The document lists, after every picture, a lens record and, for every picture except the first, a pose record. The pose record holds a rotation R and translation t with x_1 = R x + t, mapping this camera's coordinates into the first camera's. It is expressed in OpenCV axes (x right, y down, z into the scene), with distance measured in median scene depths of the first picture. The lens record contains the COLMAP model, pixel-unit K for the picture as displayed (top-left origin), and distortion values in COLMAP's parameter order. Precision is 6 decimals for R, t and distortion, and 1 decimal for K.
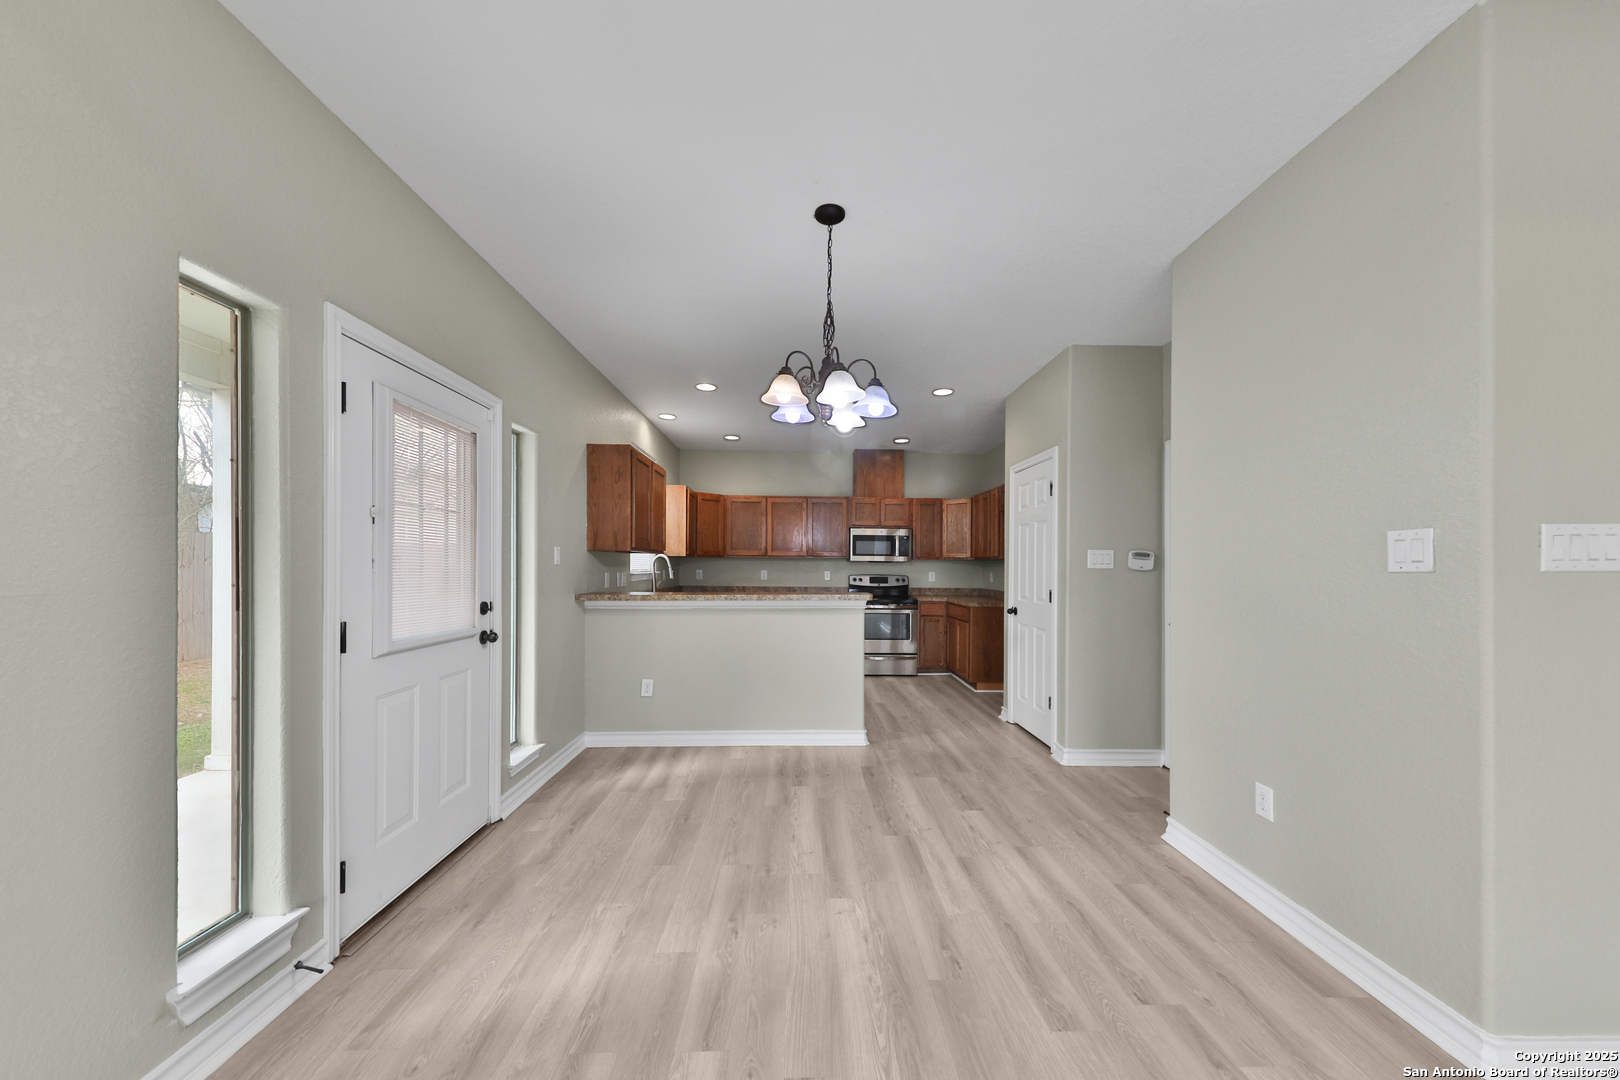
lens RADIAL K [[555.9, 0, 817.6], [0, 555.9, 567.7], [0, 0, 1]] dist [0.019540, -0.006391]
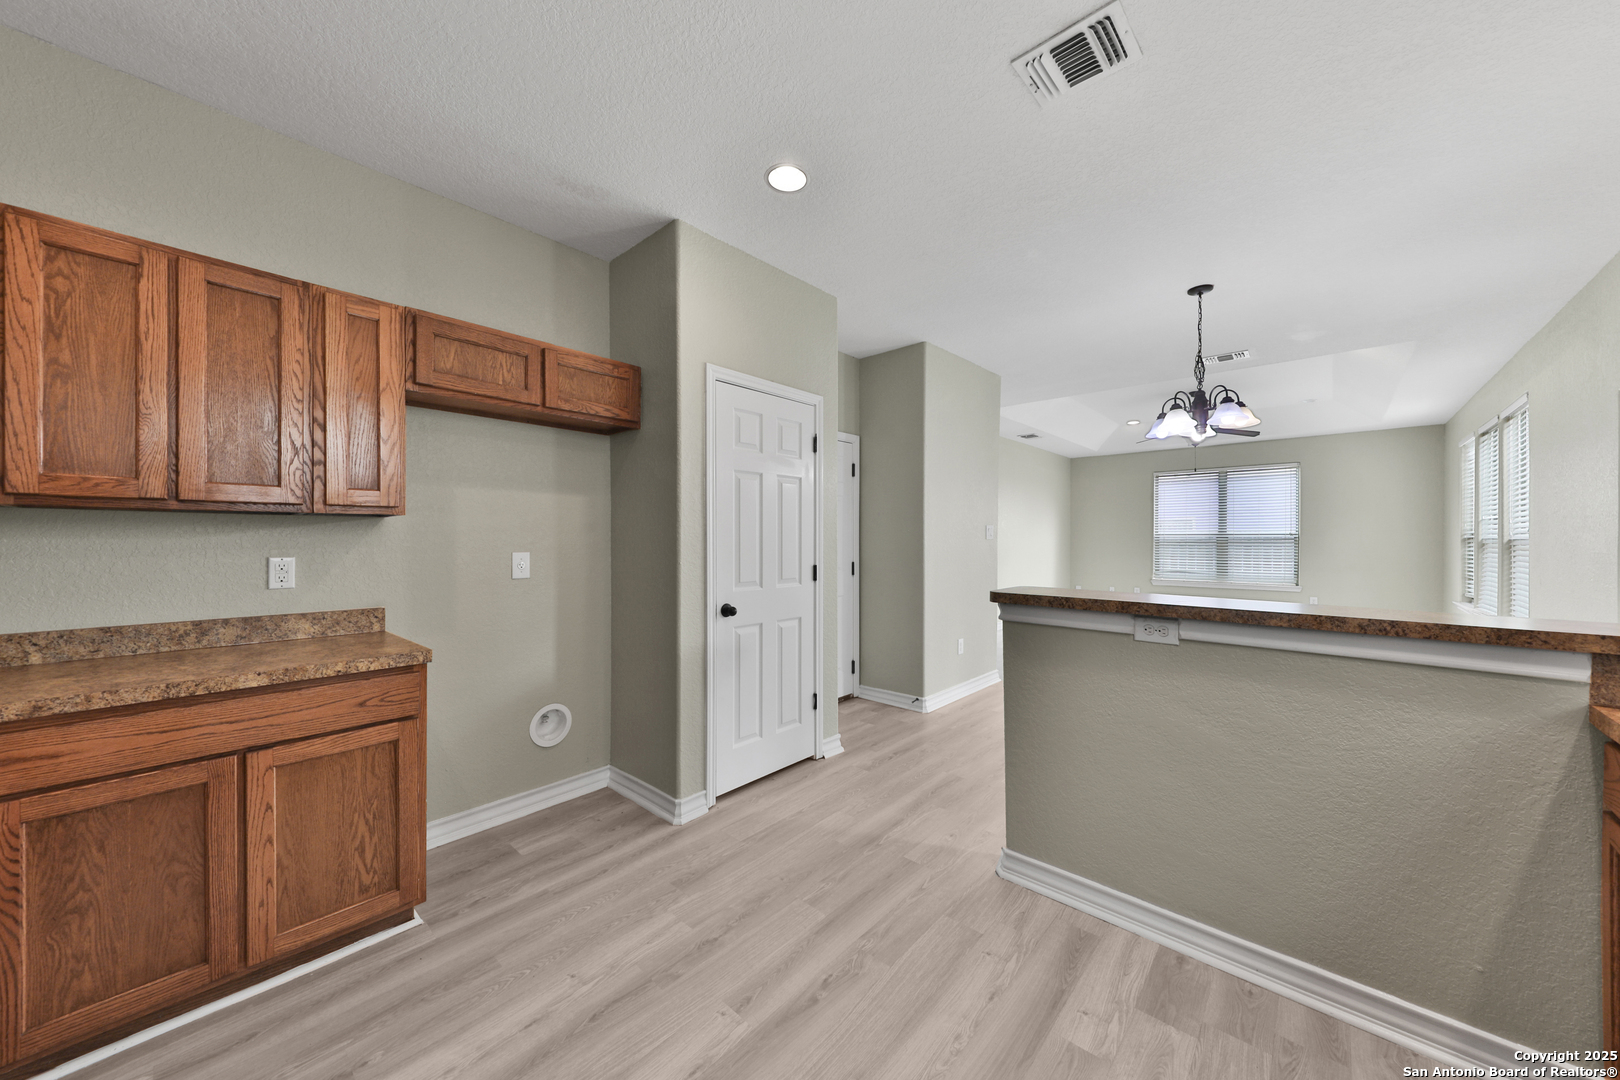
lens RADIAL K [[563.3, 0, 823.2], [0, 563.3, 539.9], [0, 0, 1]] dist [-0.000355, -0.000120]
pose [[-0.726462, -0.009767, 0.687137, -0.095173], [-0.004337, 0.999944, 0.009628, -0.004035], [-0.687193, 0.004015, -0.726464, 0.921418]]
